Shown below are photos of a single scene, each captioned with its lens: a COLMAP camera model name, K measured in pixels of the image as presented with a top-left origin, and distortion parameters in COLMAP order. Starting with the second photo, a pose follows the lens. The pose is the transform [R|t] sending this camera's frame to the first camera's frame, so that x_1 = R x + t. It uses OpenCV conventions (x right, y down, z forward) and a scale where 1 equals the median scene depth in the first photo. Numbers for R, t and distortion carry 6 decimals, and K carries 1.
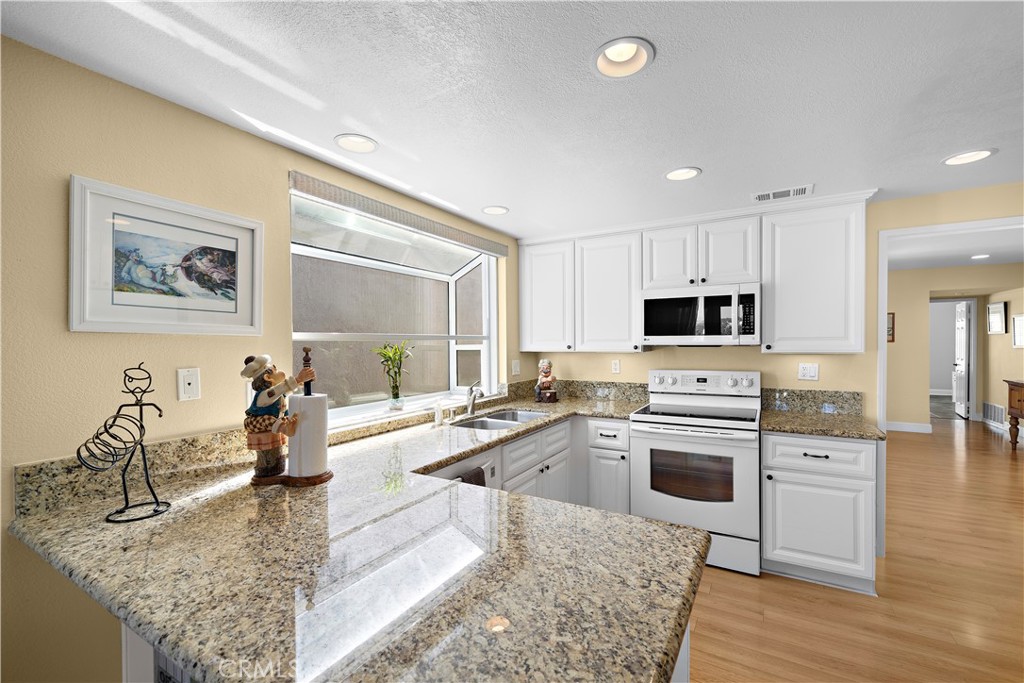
lens RADIAL K [[431.5, 0, 514.5], [0, 431.5, 345.3], [0, 0, 1]] dist [0.000424, 0.000959]
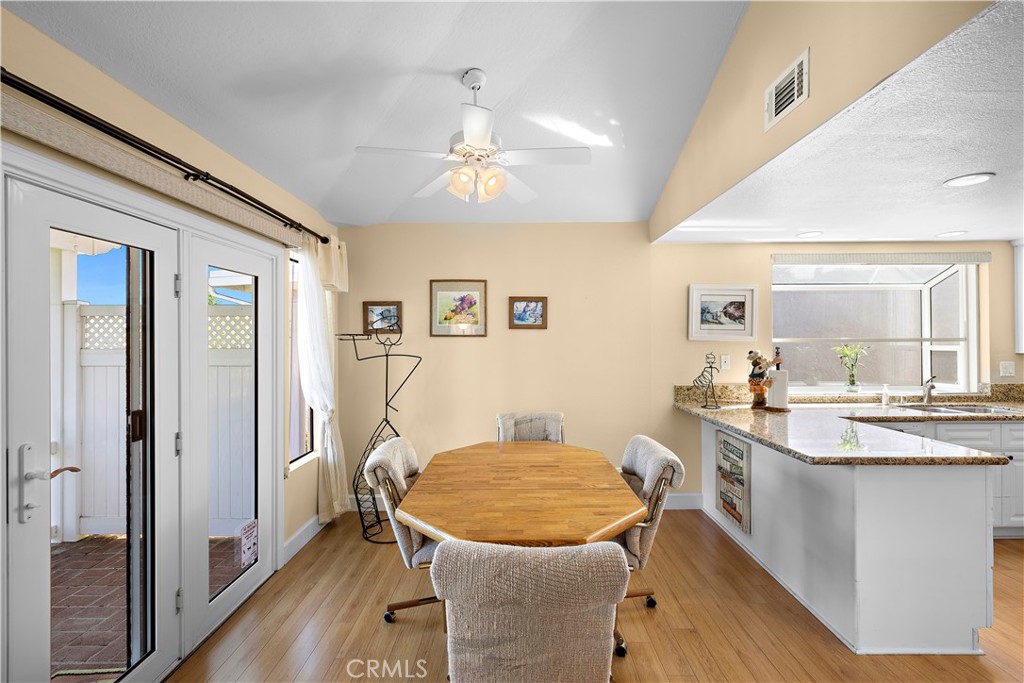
lens RADIAL K [[431.5, 0, 514.7], [0, 431.5, 341.5], [0, 0, 1]] dist [0.000424, 0.000959]
pose [[0.501537, 0.005571, -0.865118, 0.681300], [-0.006137, 0.999977, 0.002882, -0.020171], [0.865114, 0.003863, 0.501560, -1.136916]]
